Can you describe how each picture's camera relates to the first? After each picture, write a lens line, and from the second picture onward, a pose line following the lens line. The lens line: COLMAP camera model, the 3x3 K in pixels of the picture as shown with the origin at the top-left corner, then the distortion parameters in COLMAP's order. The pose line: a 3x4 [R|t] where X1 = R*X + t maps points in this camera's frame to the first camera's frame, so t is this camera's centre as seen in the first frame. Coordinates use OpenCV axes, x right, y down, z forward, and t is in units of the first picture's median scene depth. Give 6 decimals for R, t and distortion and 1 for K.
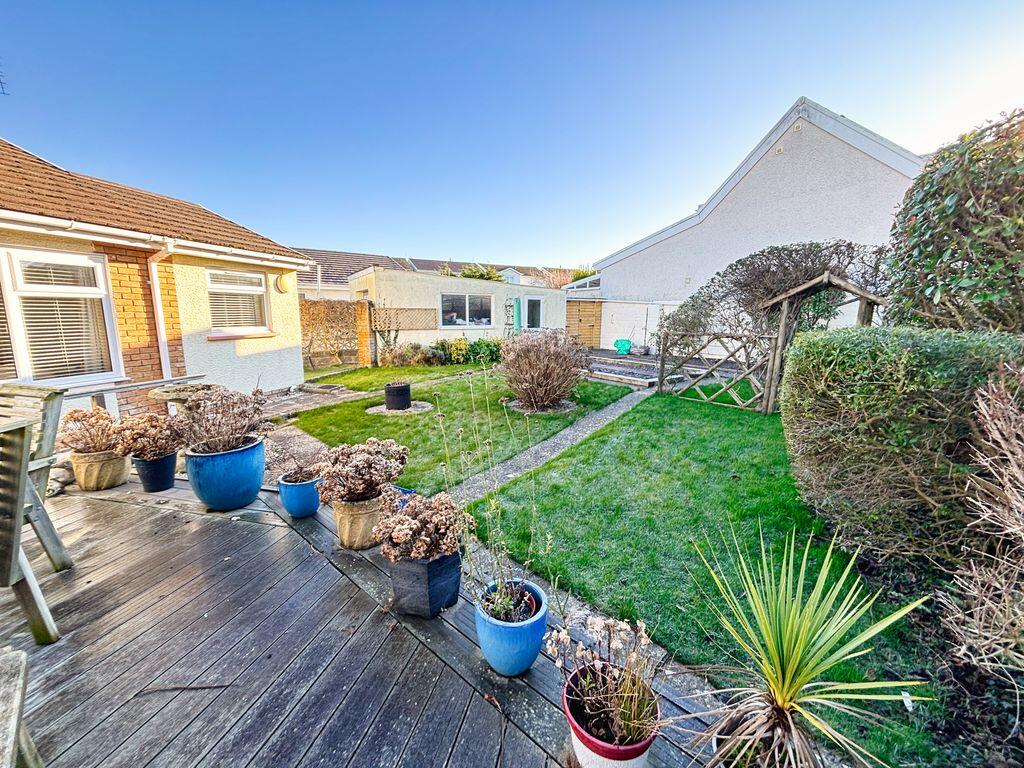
lens RADIAL K [[414.7, 0, 509.7], [0, 414.7, 383.3], [0, 0, 1]] dist [0.002791, -0.000281]
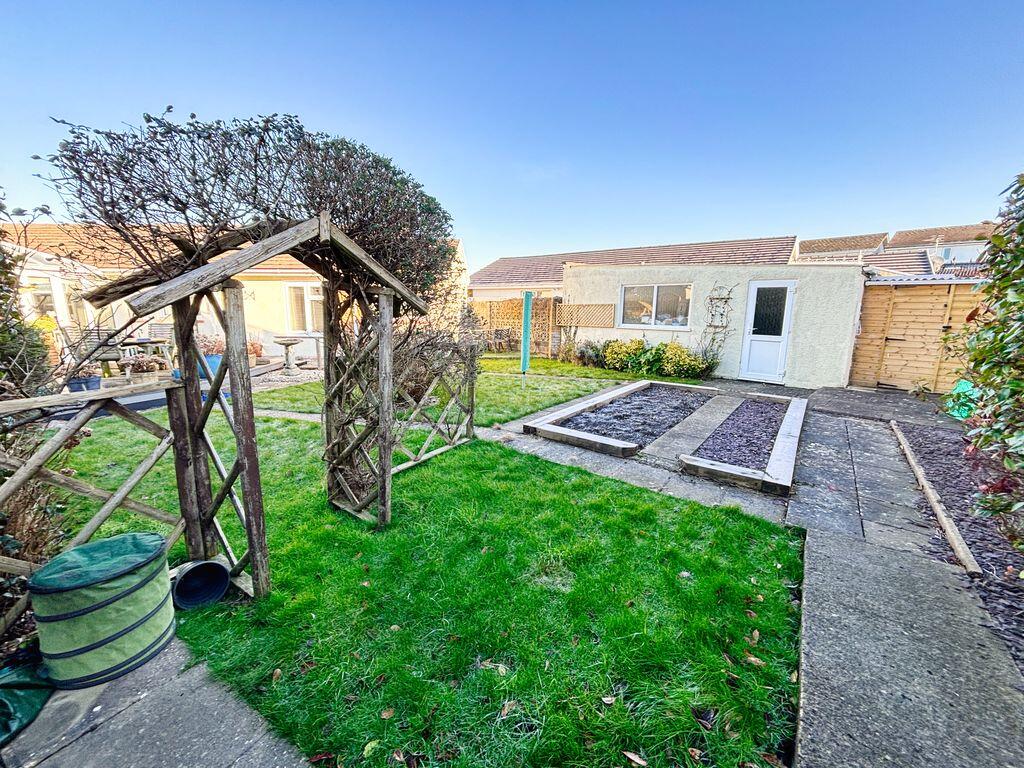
lens RADIAL K [[414.7, 0, 512.0], [0, 414.7, 383.0], [0, 0, 1]] dist [0.002791, -0.000281]
pose [[0.265074, 0.168622, -0.949370, 0.657285], [-0.170768, 0.977236, 0.125891, -0.094395], [0.948986, 0.128751, 0.287835, 0.591110]]
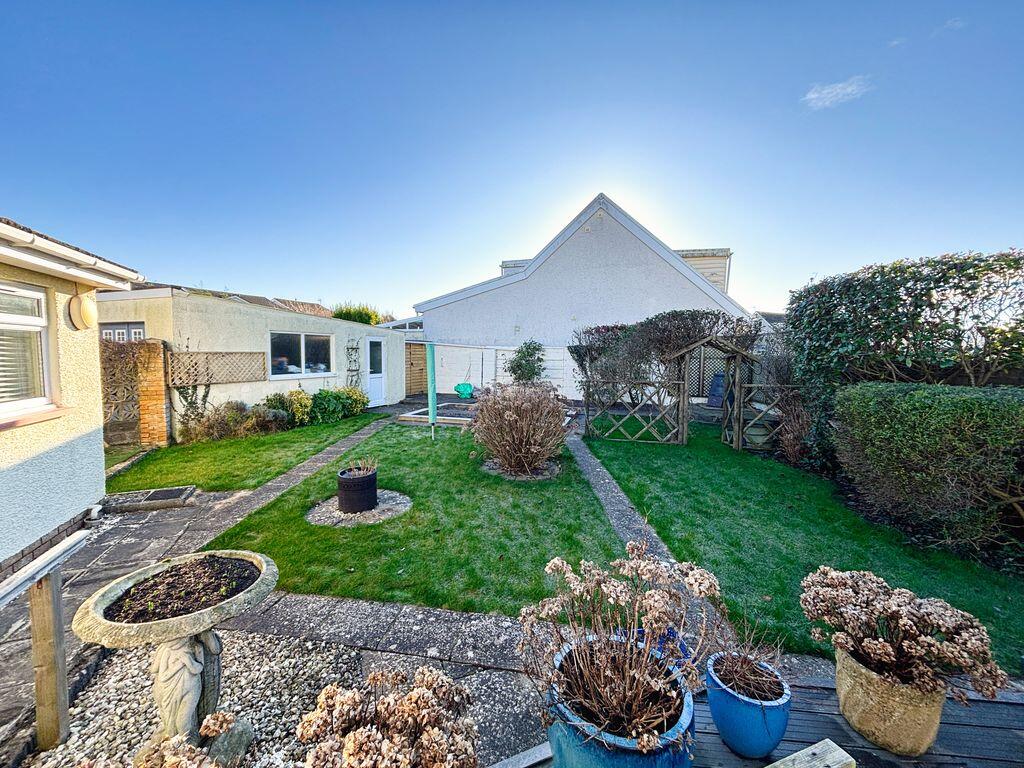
lens RADIAL K [[414.7, 0, 510.6], [0, 414.7, 384.4], [0, 0, 1]] dist [0.002791, -0.000281]
pose [[0.793447, -0.040059, 0.607320, -0.293106], [0.090924, 0.994436, -0.053197, -0.049413], [-0.601810, 0.097430, 0.792674, 0.184734]]
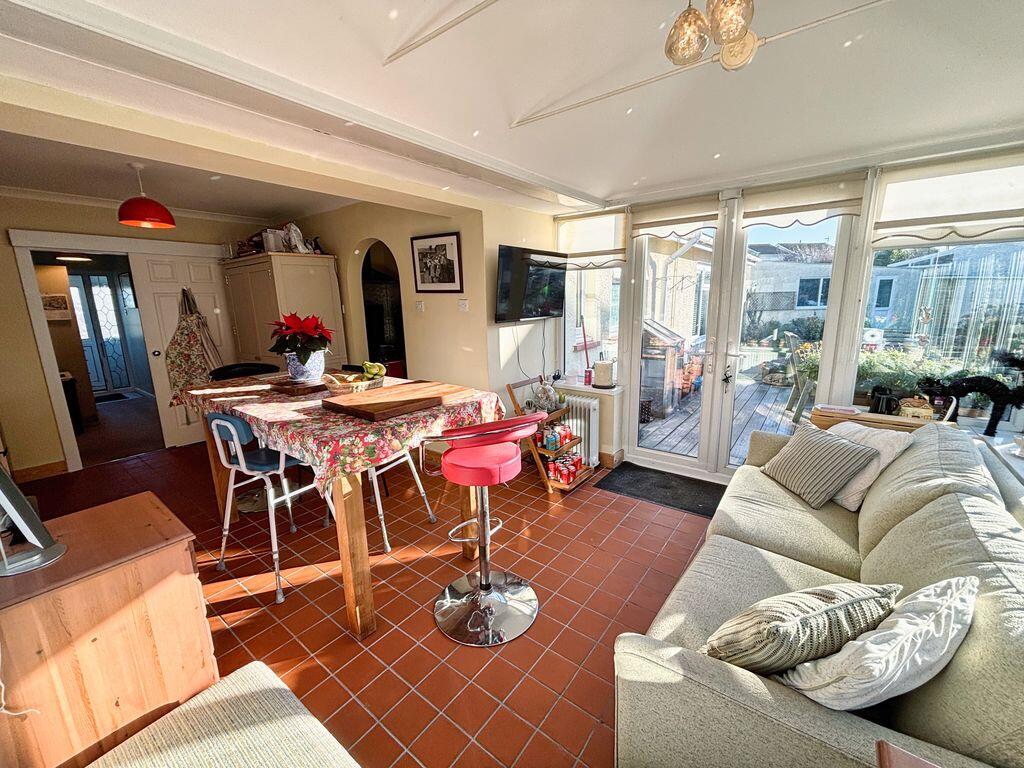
lens RADIAL K [[414.7, 0, 513.5], [0, 414.7, 385.4], [0, 0, 1]] dist [0.002791, -0.000281]
pose [[0.922608, 0.058331, -0.381303, -0.468571], [-0.042027, 0.997816, 0.050955, 0.058190], [0.383442, -0.030987, 0.923045, -0.400631]]
